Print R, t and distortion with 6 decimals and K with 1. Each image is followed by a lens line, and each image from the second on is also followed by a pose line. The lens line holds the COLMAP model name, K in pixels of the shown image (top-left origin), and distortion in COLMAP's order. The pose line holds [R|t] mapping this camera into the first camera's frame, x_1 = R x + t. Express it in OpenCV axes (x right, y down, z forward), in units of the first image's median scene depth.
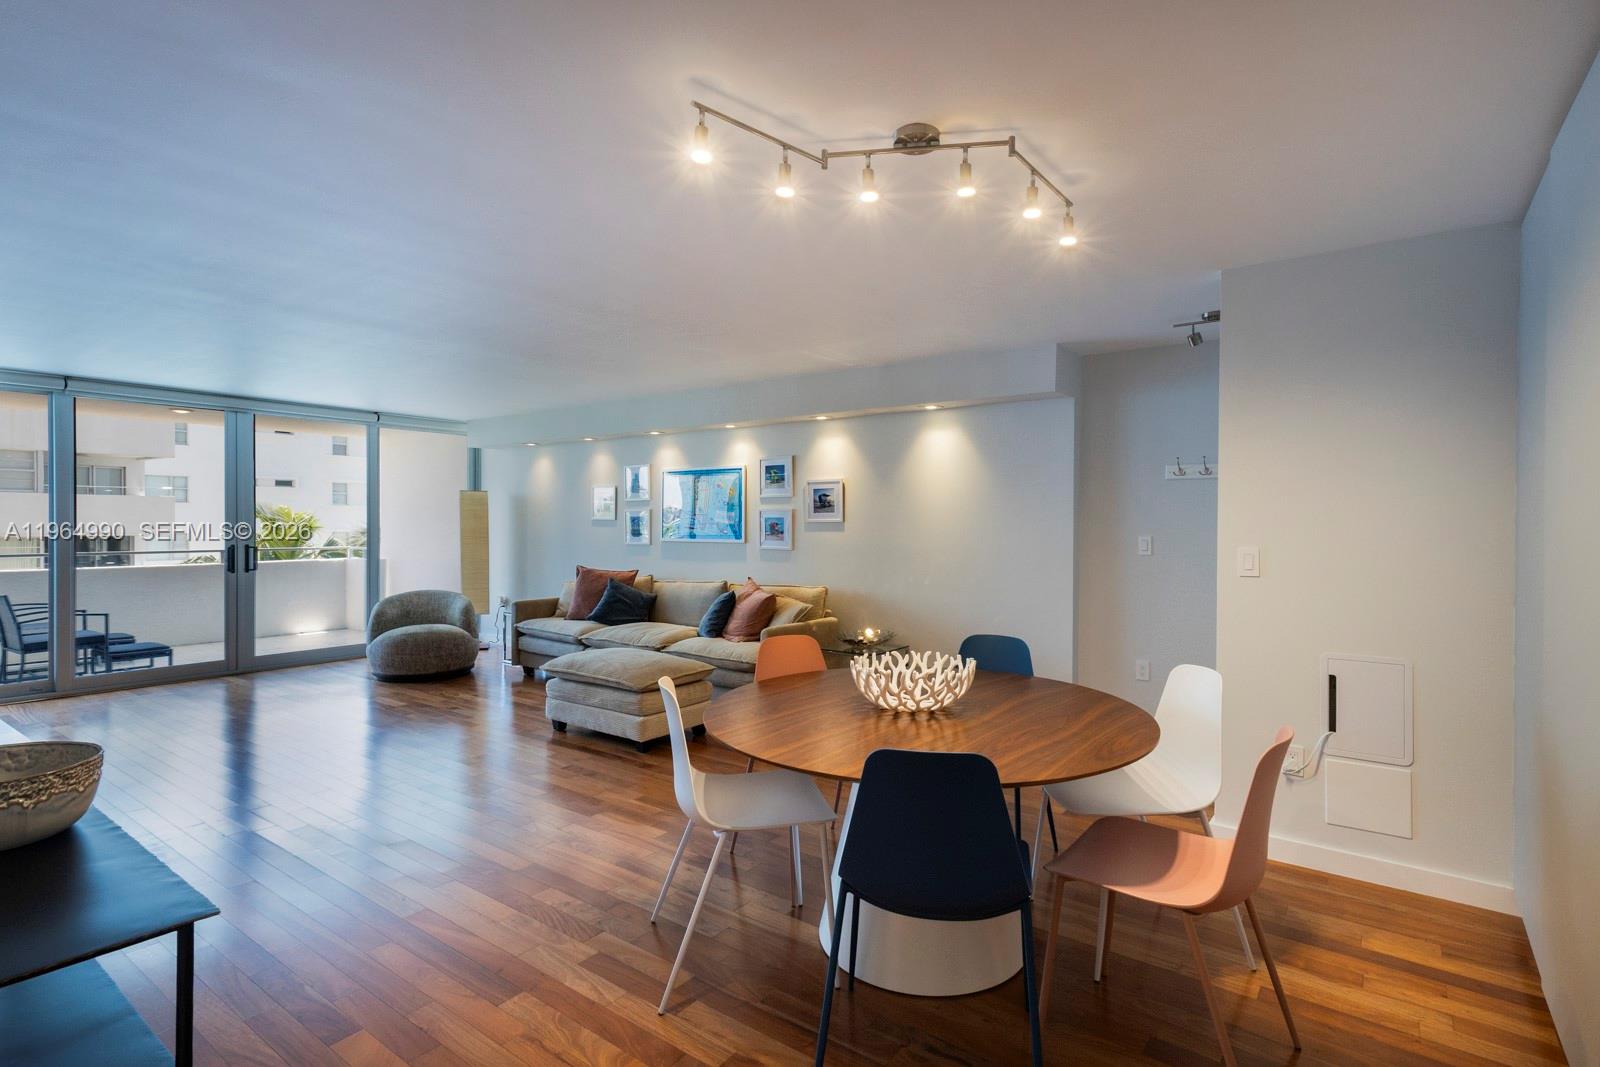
lens RADIAL K [[747.0, 0, 758.4], [0, 747.0, 531.4], [0, 0, 1]] dist [0.001310, 0.000206]
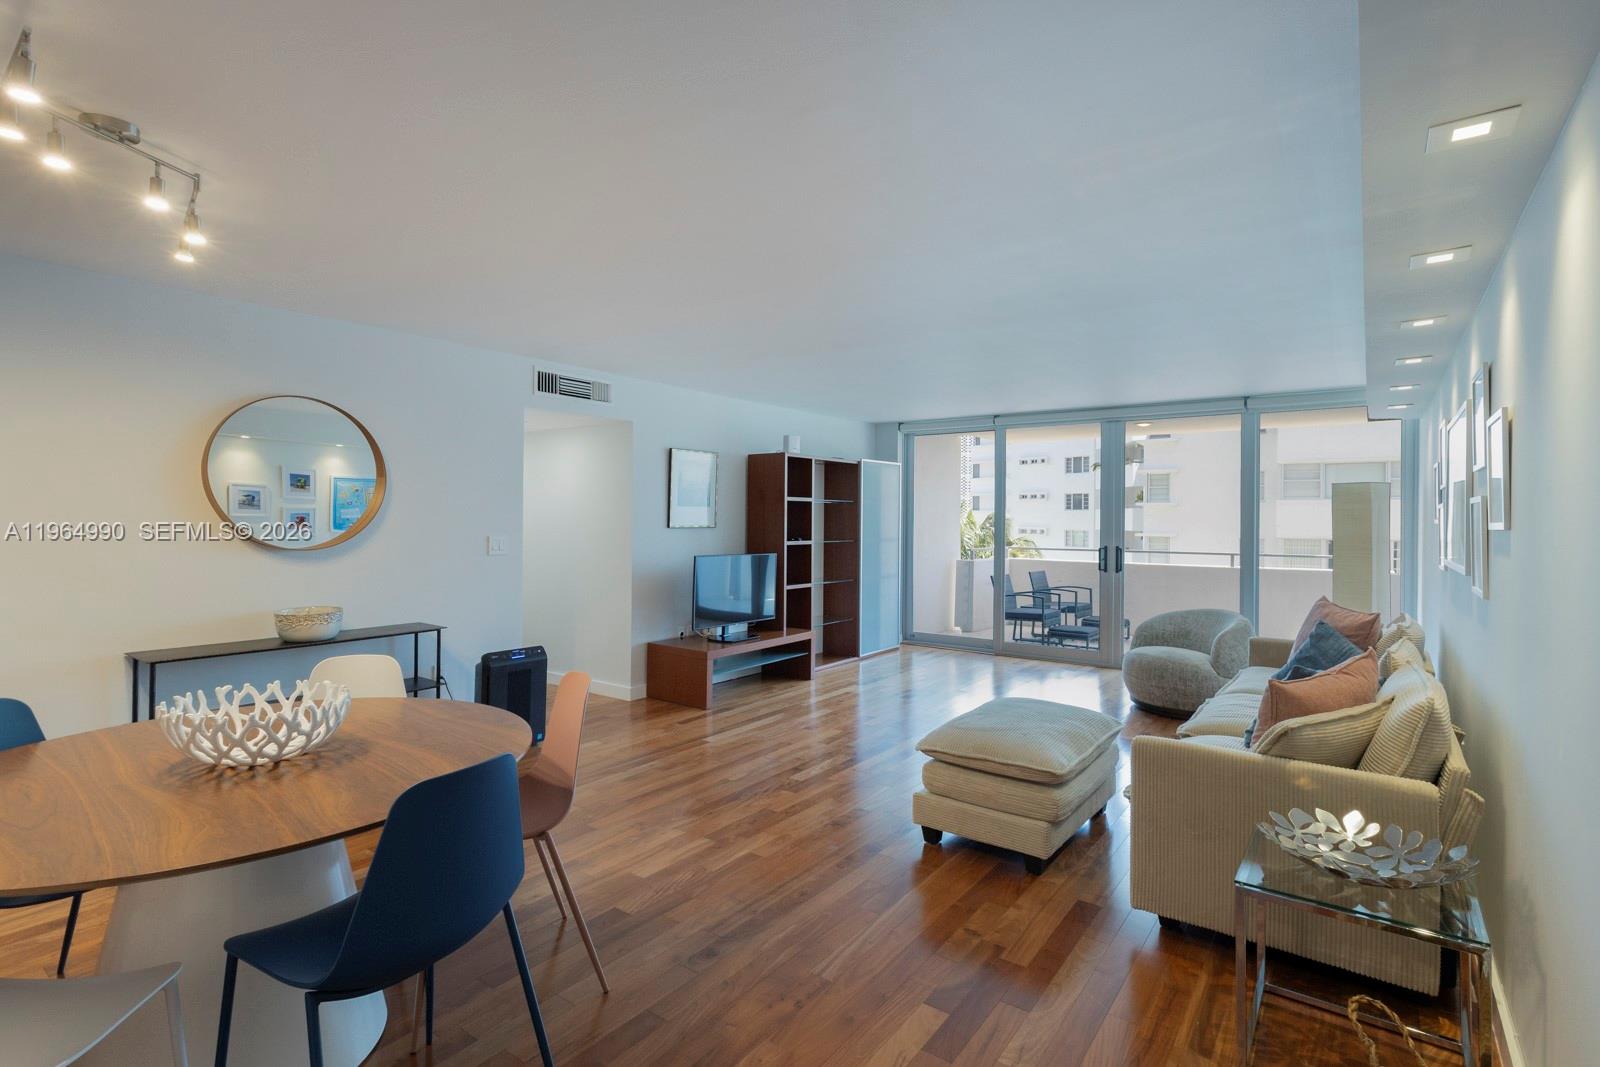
lens RADIAL K [[721.6, 0, 795.0], [0, 721.6, 520.0], [0, 0, 1]] dist [0.001874, 0.000046]
pose [[-0.015585, -0.010799, -0.999820, 0.362387], [-0.011322, 0.999879, -0.010624, -0.003570], [0.999814, 0.011155, -0.015705, 0.591181]]
